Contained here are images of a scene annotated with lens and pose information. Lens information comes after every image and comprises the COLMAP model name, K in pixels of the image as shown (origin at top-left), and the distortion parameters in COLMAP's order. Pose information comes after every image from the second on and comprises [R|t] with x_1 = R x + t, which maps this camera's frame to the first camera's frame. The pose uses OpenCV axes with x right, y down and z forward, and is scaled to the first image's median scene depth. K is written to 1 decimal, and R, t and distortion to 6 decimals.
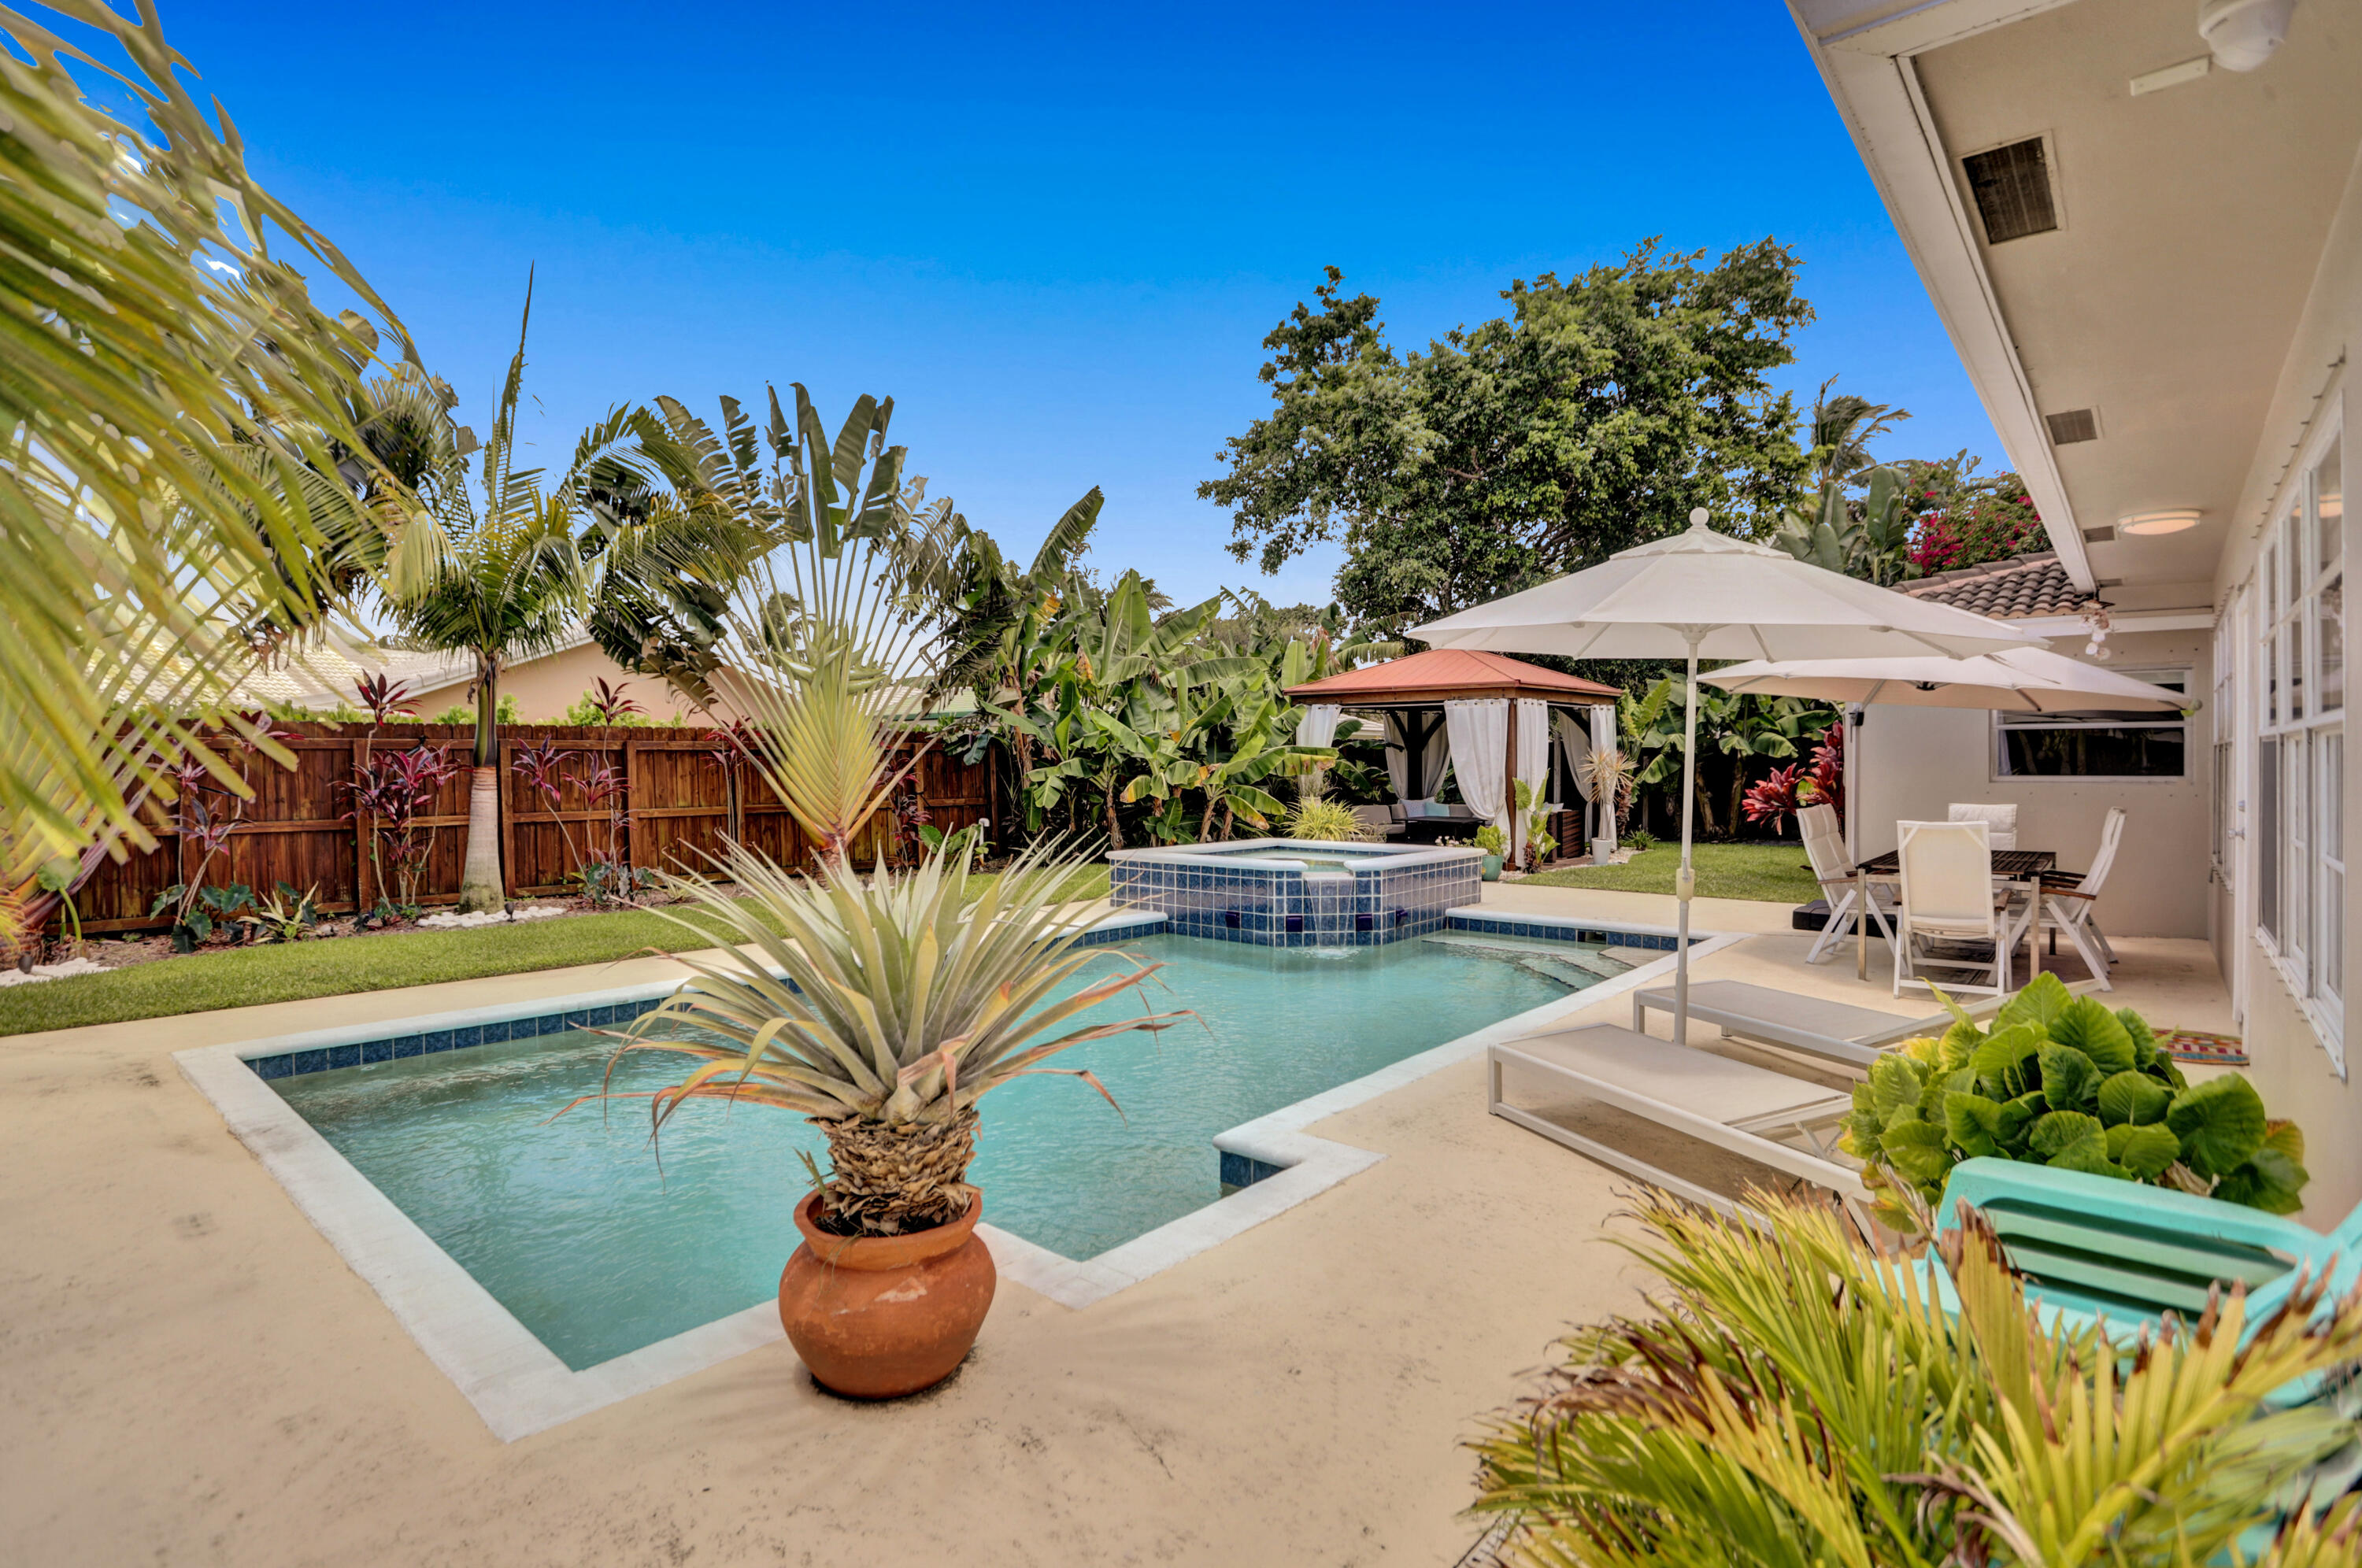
lens RADIAL K [[1183.1, 0, 1181.5], [0, 1183.1, 780.2], [0, 0, 1]] dist [-0.061871, 0.021360]
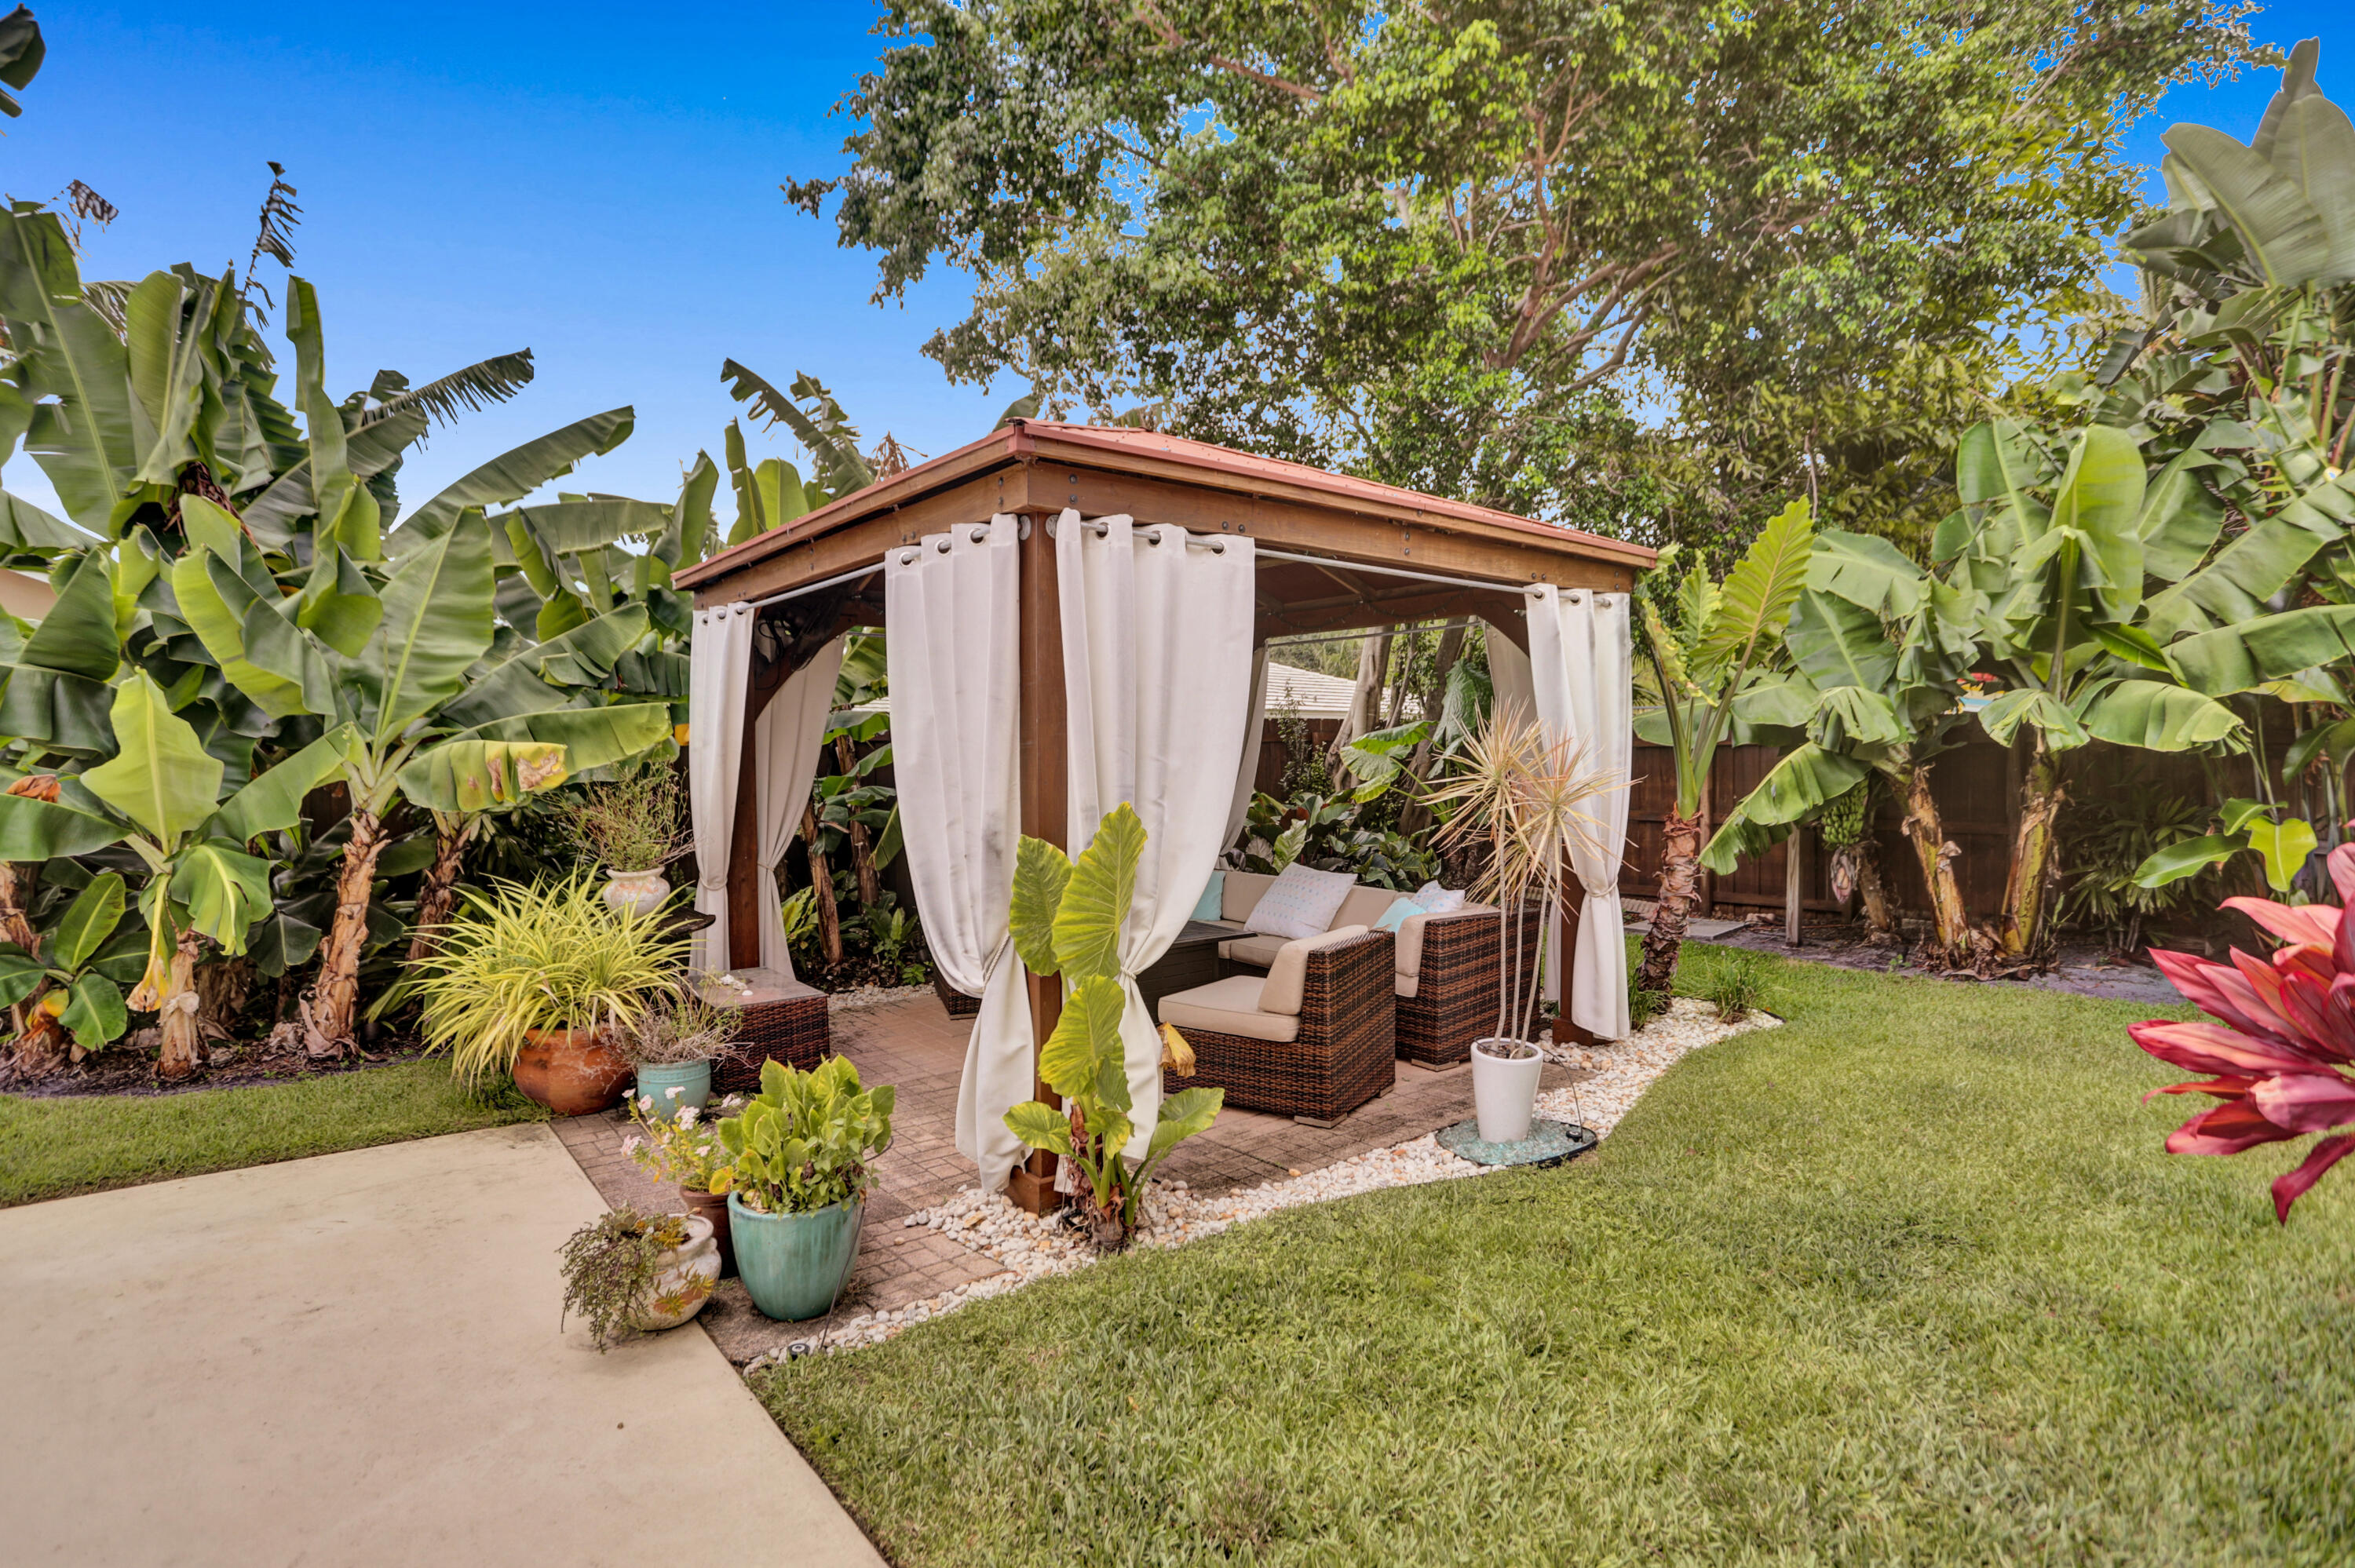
lens RADIAL K [[1179.6, 0, 1170.9], [0, 1179.6, 773.0], [0, 0, 1]] dist [-0.061871, 0.021360]
pose [[0.981518, 0.006556, -0.191257, 0.294292], [-0.006459, 0.999979, 0.001128, -0.012644], [0.191261, 0.000129, 0.981539, 0.628220]]
